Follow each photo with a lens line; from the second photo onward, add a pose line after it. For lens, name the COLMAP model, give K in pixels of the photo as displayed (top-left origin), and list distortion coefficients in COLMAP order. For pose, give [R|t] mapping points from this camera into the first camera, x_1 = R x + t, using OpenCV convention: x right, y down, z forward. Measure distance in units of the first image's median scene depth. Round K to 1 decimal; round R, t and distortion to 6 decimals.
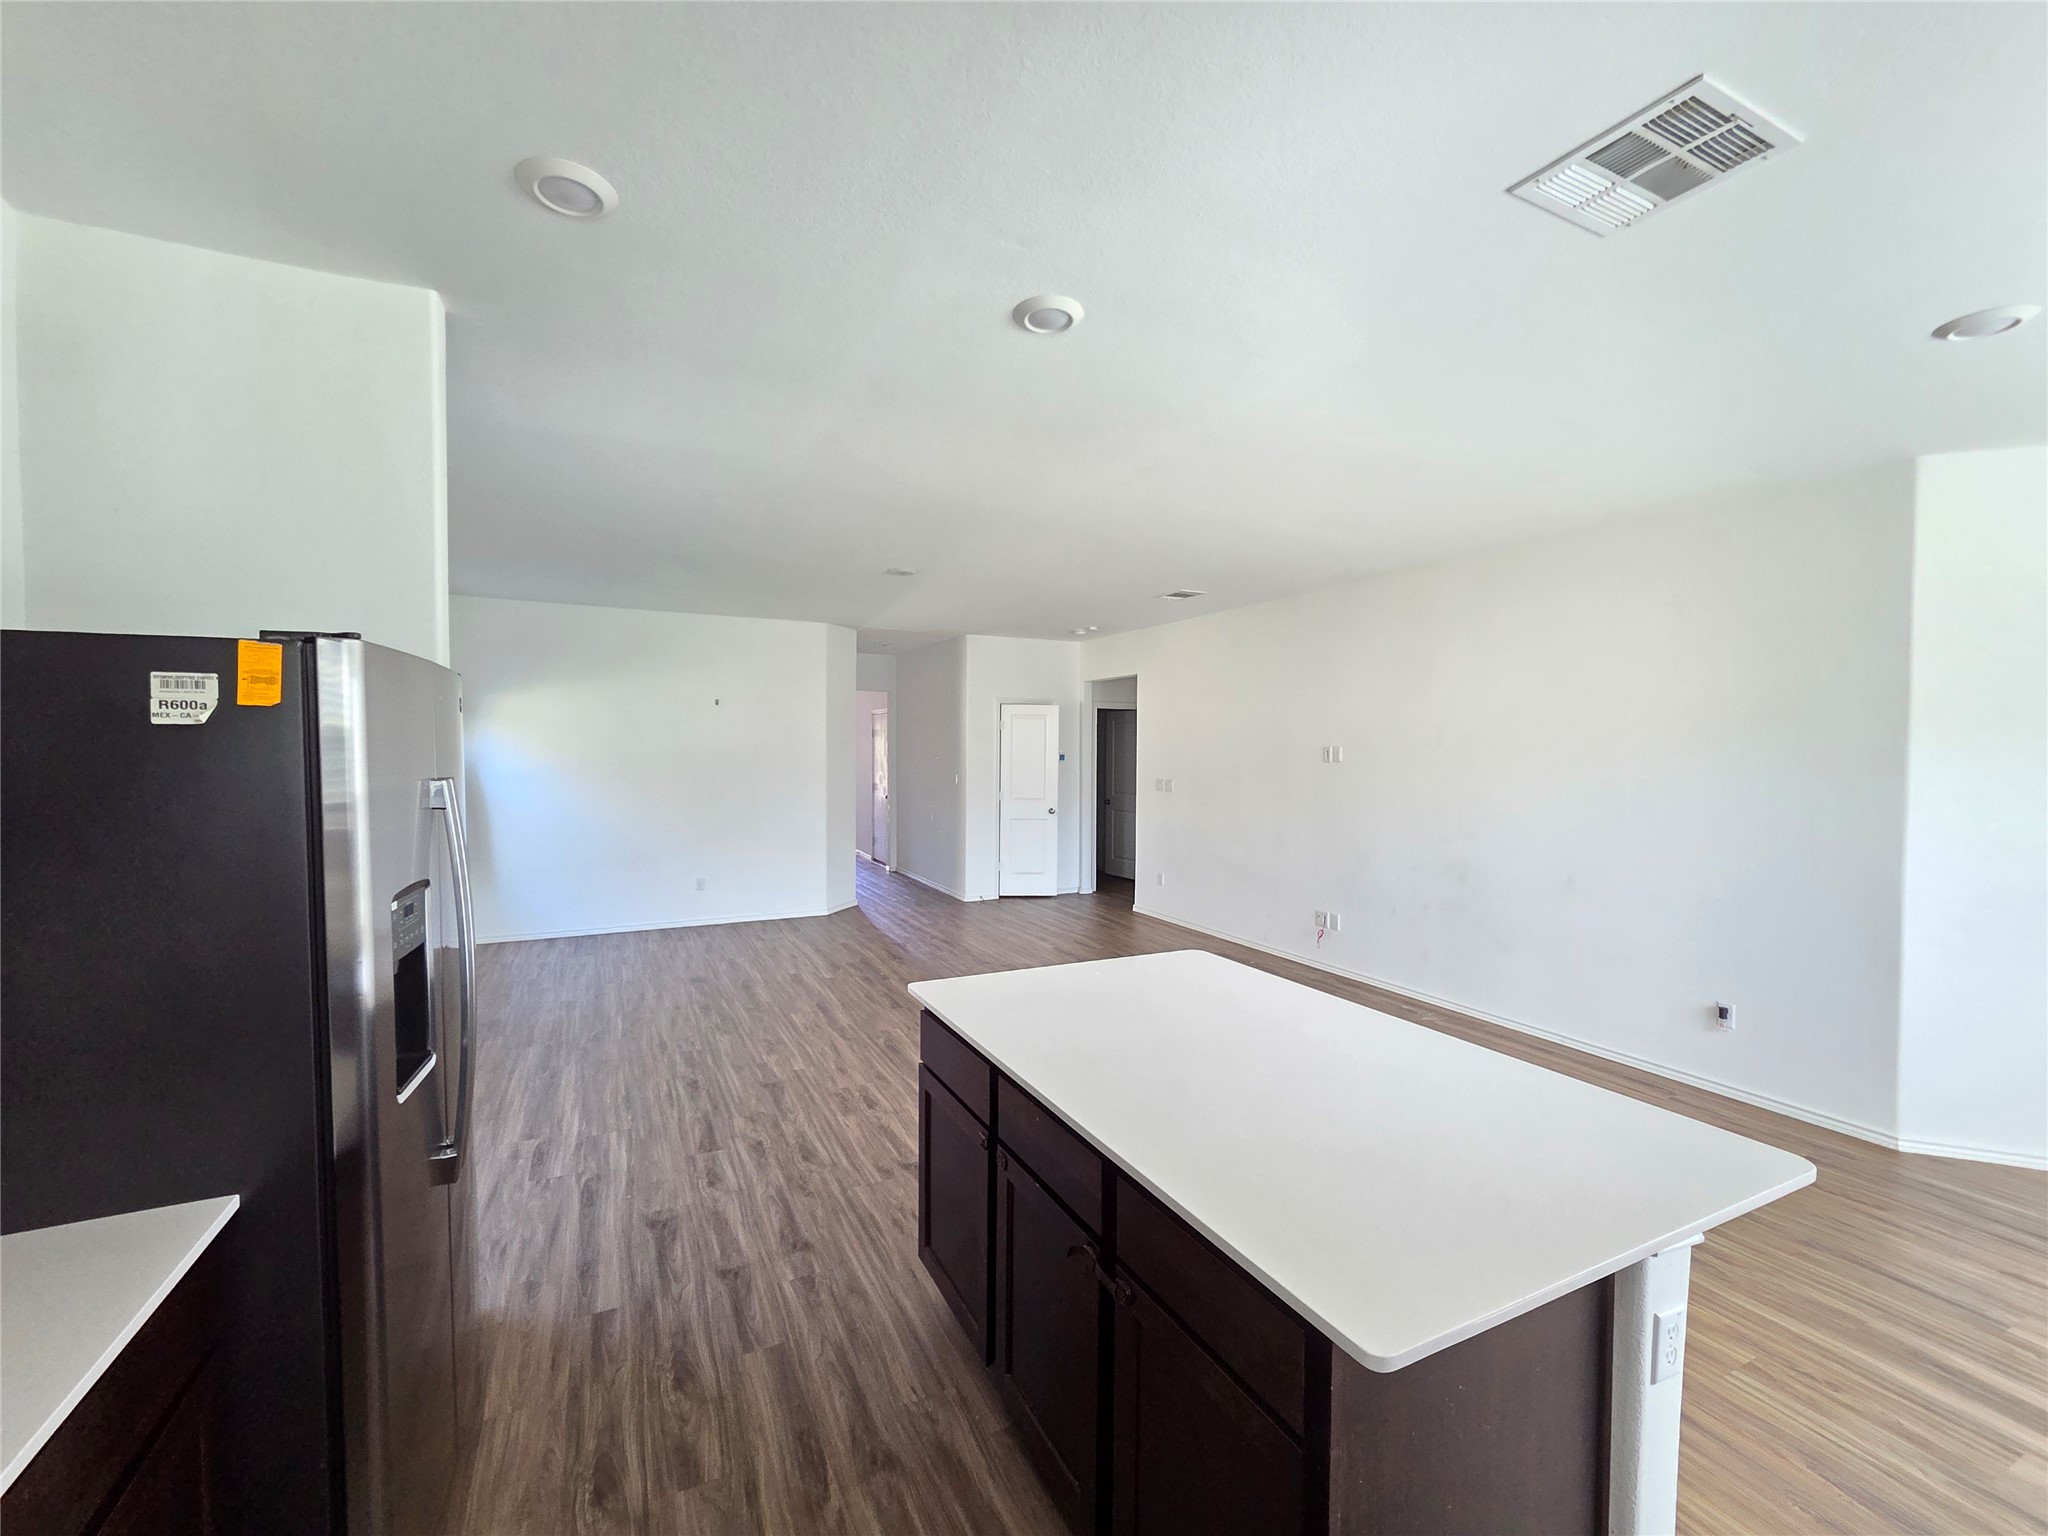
lens RADIAL K [[845.8, 0, 1023.4], [0, 845.8, 774.1], [0, 0, 1]] dist [-0.004930, 0.001808]
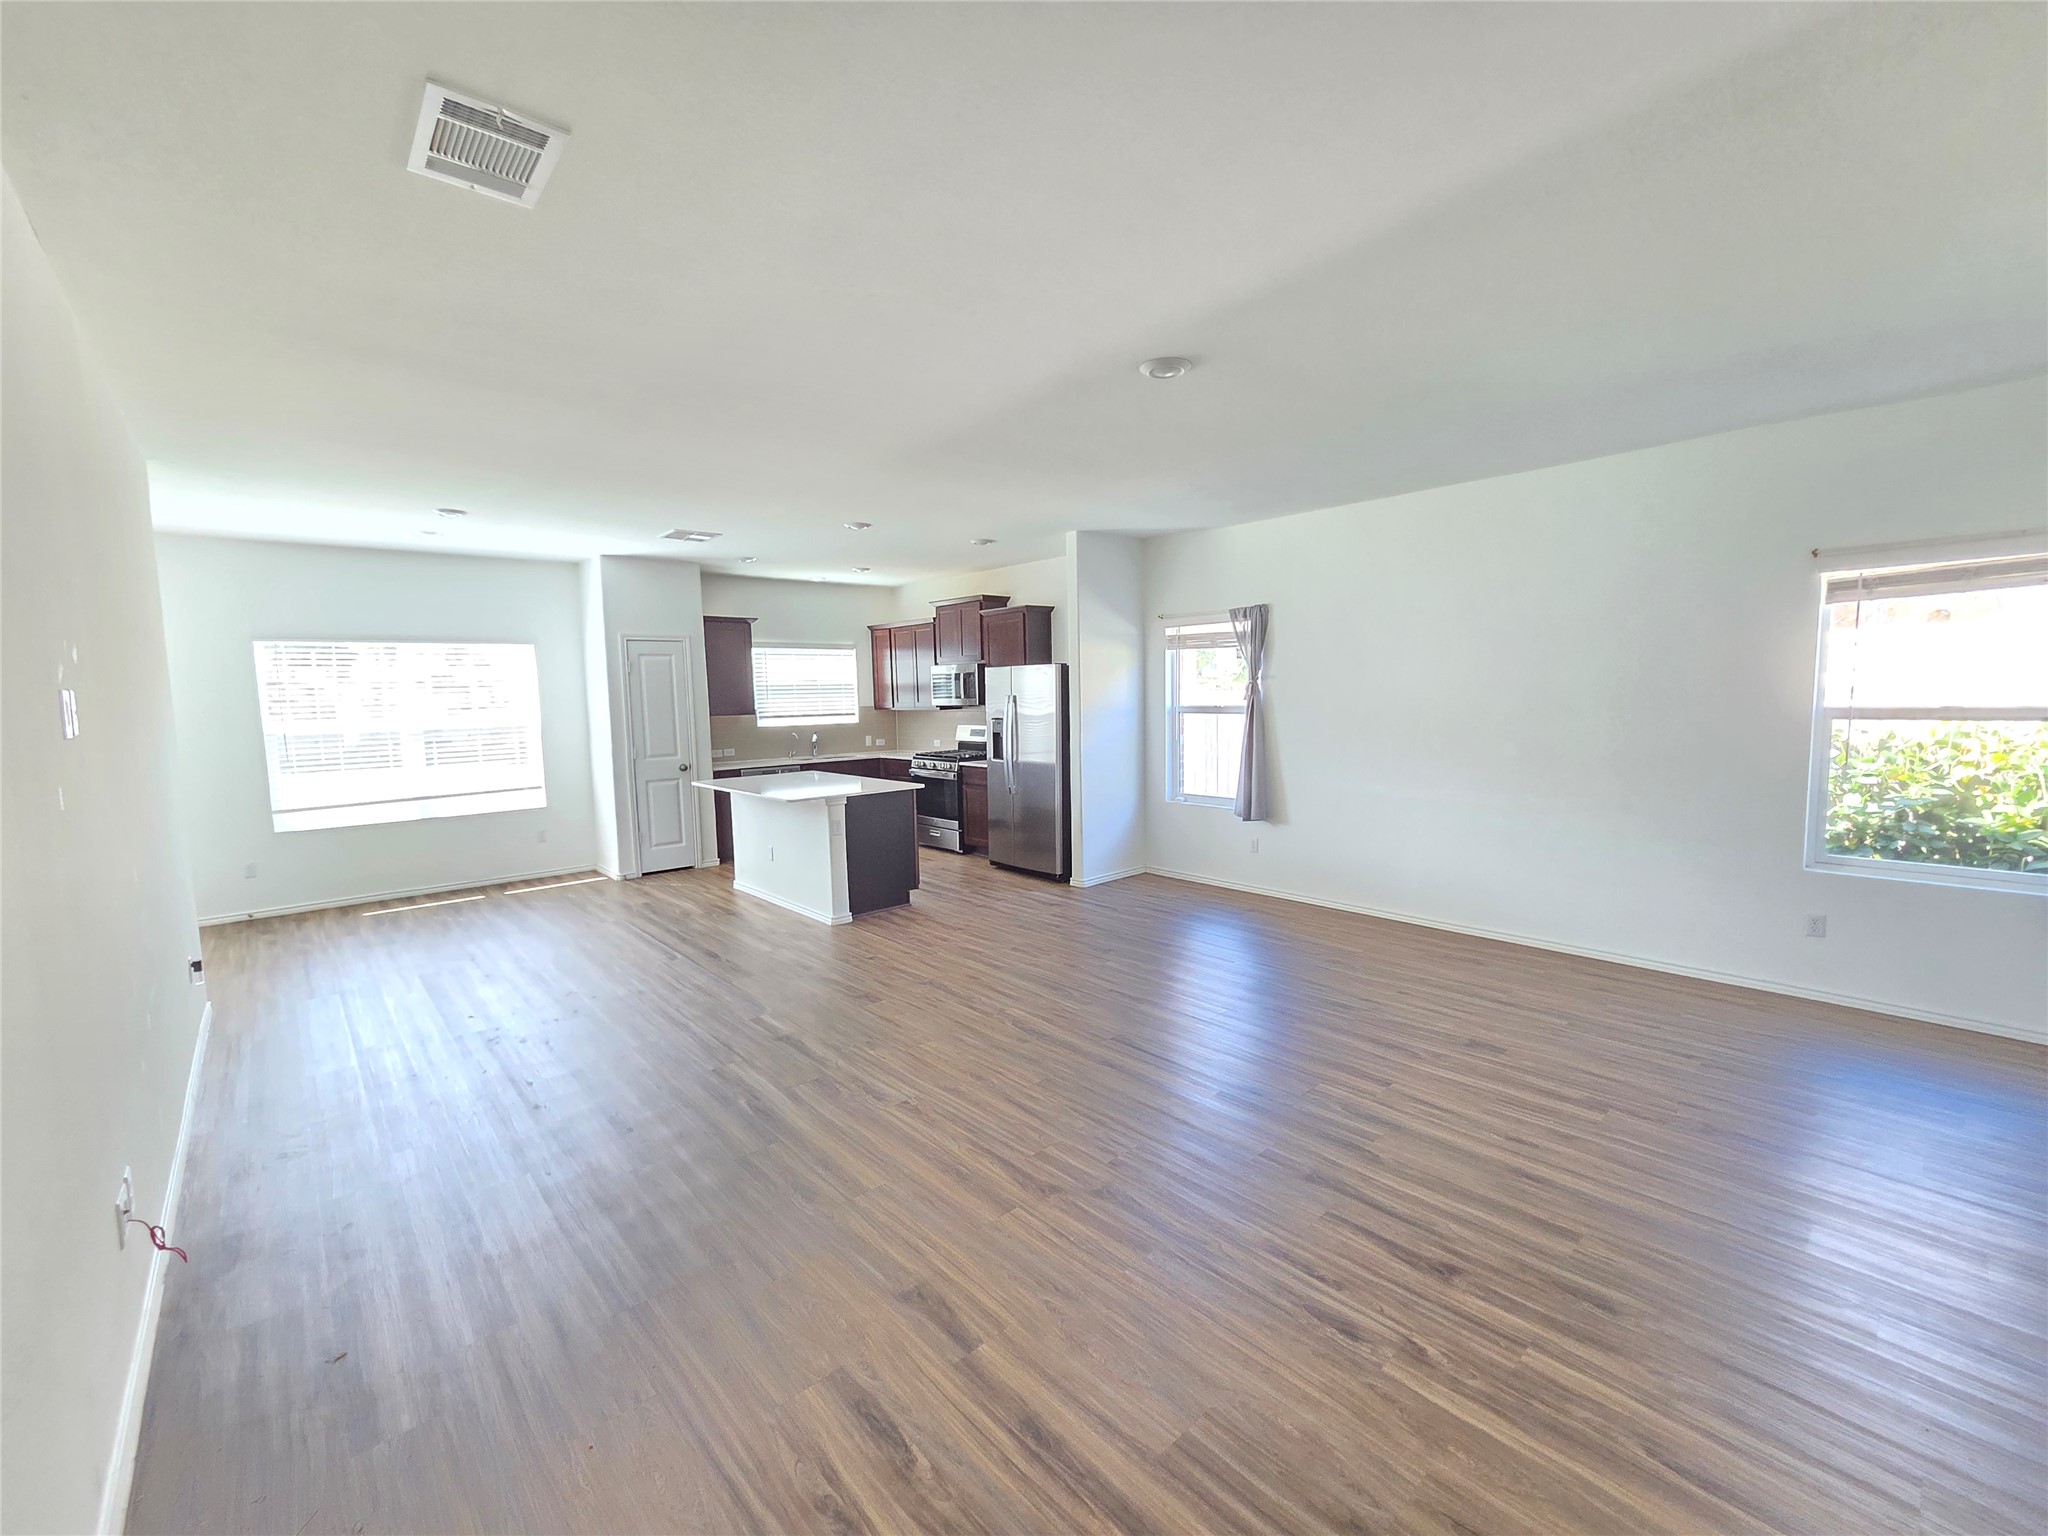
lens RADIAL K [[845.8, 0, 1031.4], [0, 845.8, 778.7], [0, 0, 1]] dist [-0.004930, 0.001808]
pose [[-0.961015, 0.044863, -0.272831, 0.150593], [0.009437, 0.991496, 0.129797, -0.057680], [0.276334, 0.122162, -0.953266, 2.169125]]
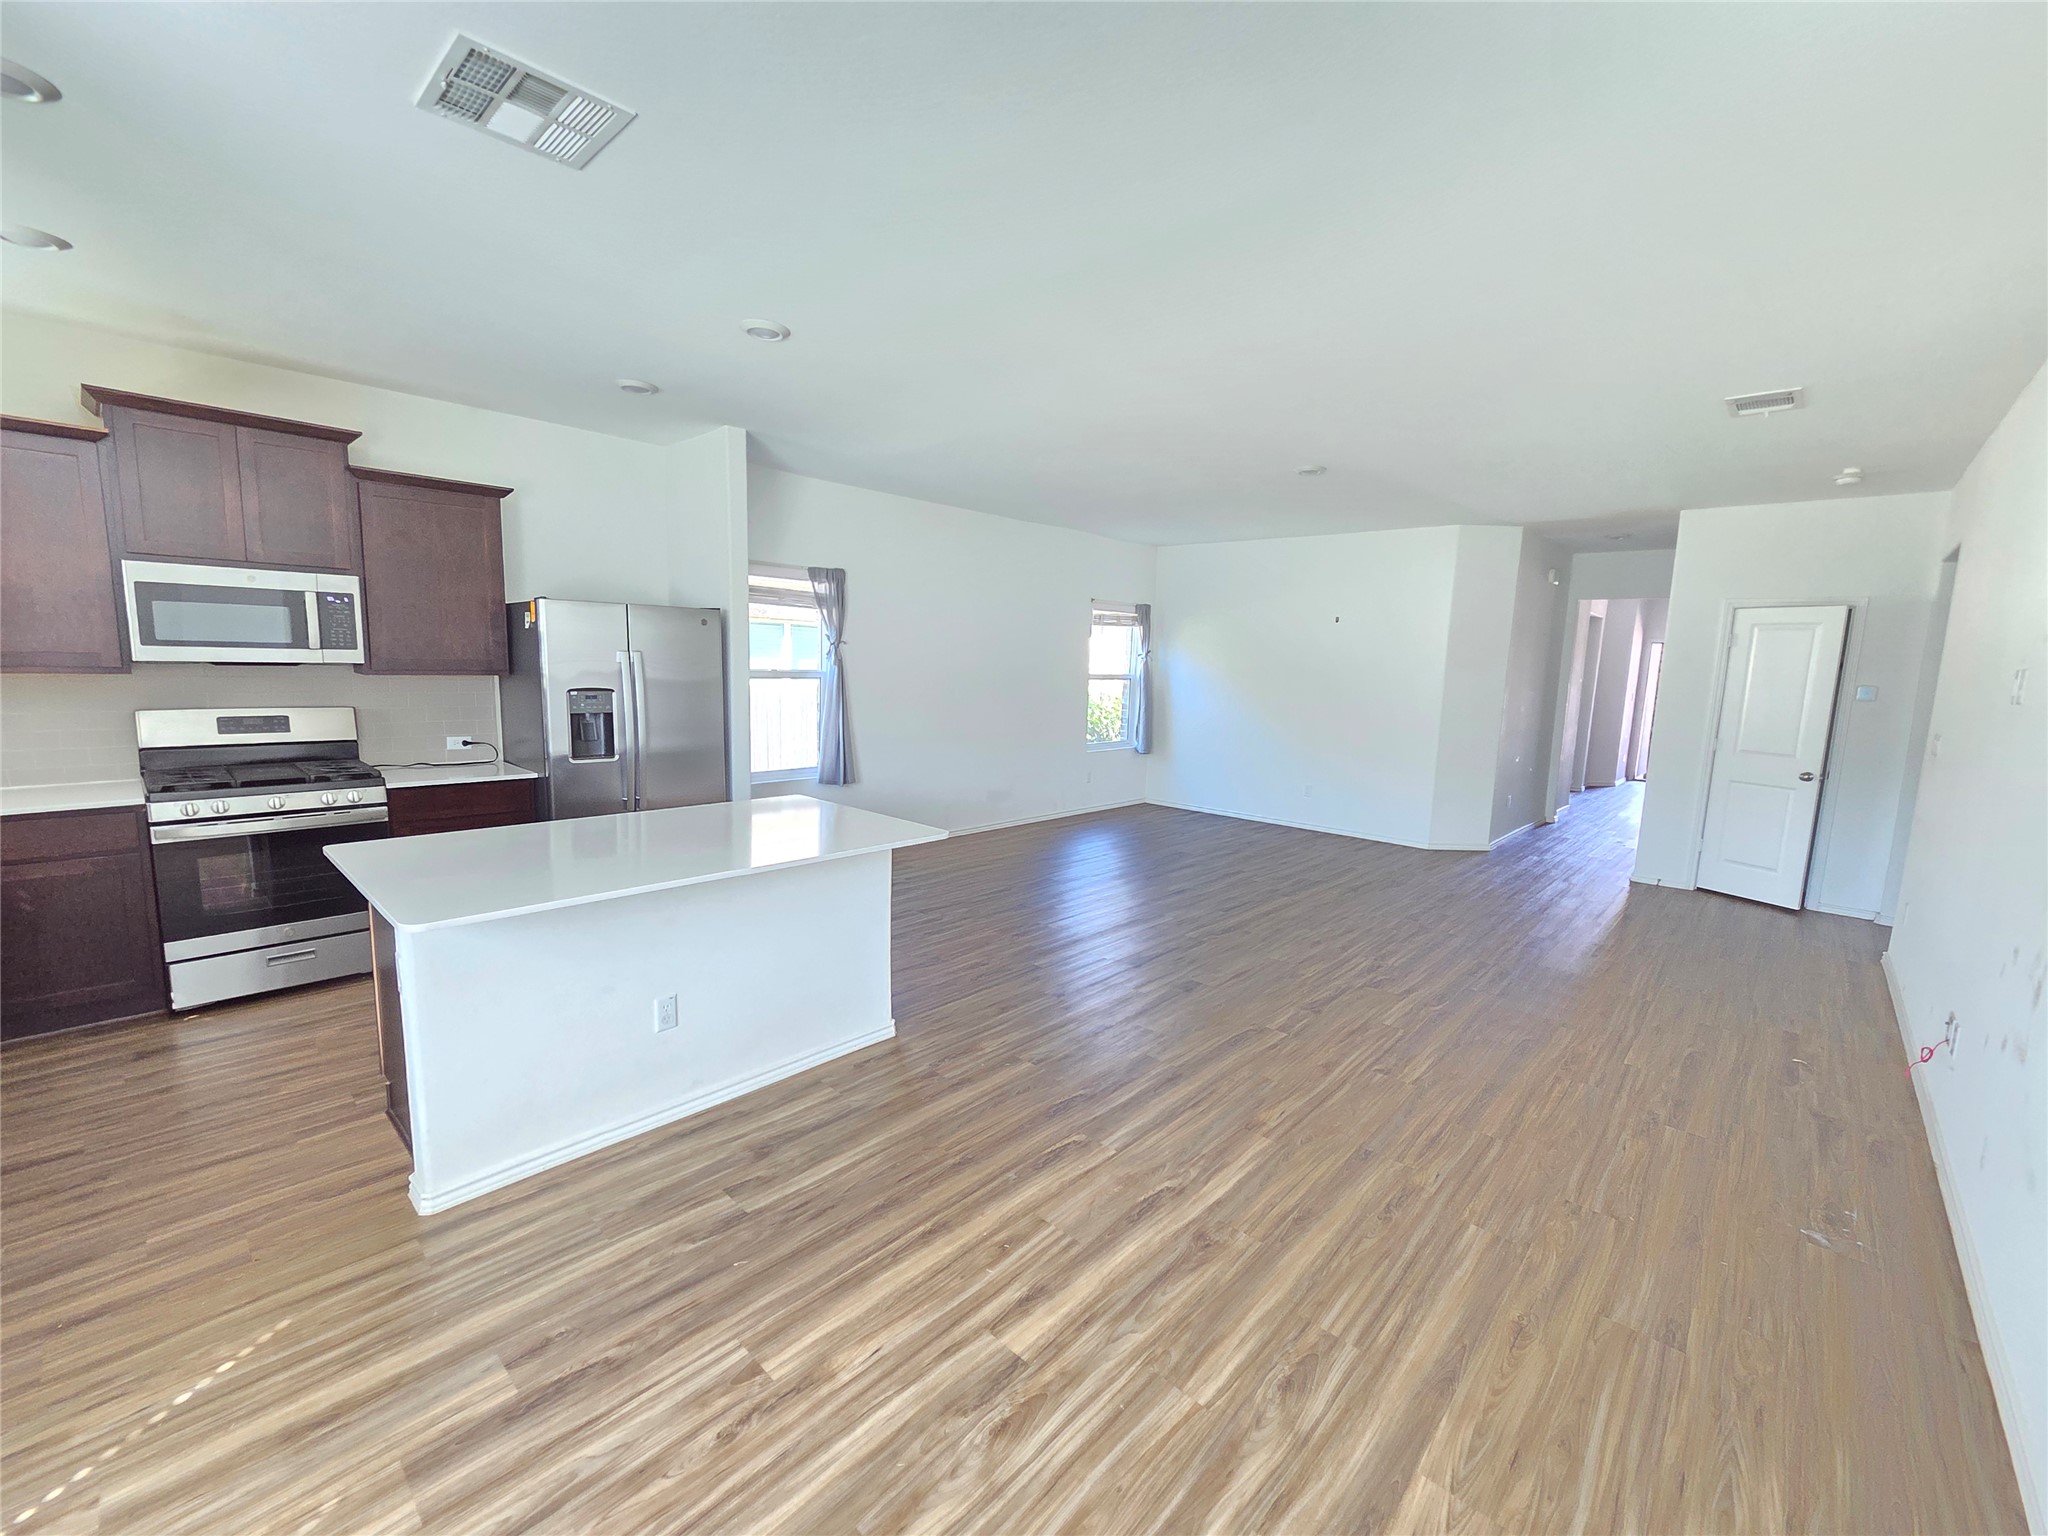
lens RADIAL K [[845.8, 0, 1028.4], [0, 845.8, 773.2], [0, 0, 1]] dist [-0.004930, 0.001808]
pose [[0.360128, 0.134865, -0.923103, 0.921822], [-0.056336, 0.990833, 0.122782, -0.007119], [0.931200, 0.007787, 0.364425, 0.520304]]
